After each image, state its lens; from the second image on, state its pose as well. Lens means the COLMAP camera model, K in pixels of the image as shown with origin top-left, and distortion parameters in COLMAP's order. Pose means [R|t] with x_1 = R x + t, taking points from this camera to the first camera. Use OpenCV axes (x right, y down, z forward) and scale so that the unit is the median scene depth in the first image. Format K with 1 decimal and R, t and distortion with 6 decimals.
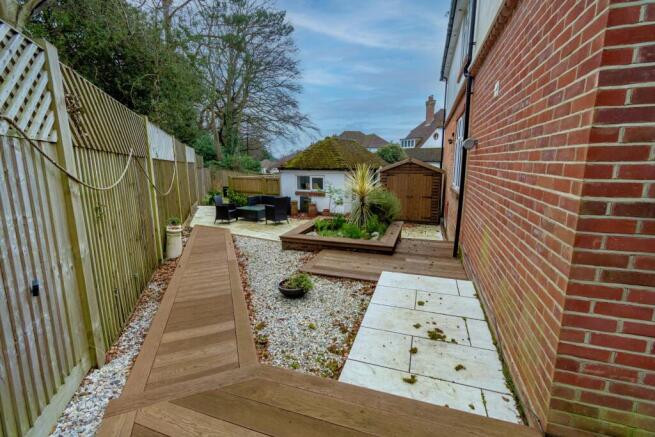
lens RADIAL K [[290.1, 0, 327.6], [0, 290.1, 215.5], [0, 0, 1]] dist [0.001305, -0.000178]
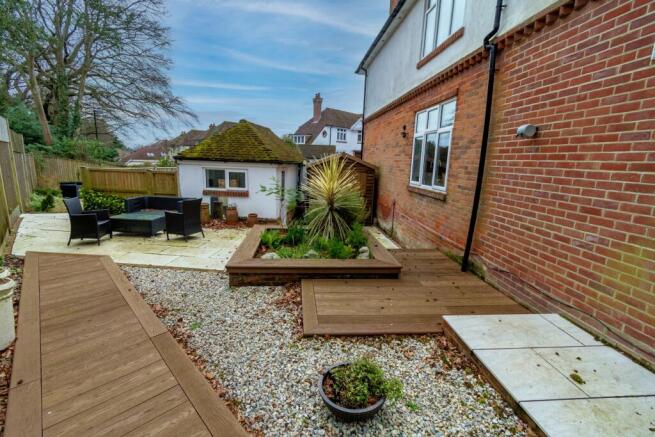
lens RADIAL K [[290.1, 0, 327.6], [0, 290.1, 215.5], [0, 0, 1]] dist [0.001305, -0.000178]
pose [[0.912074, -0.039832, 0.408087, -0.129736], [0.034942, 0.999200, 0.019434, -0.023899], [-0.408535, -0.003466, 0.912736, 0.214047]]
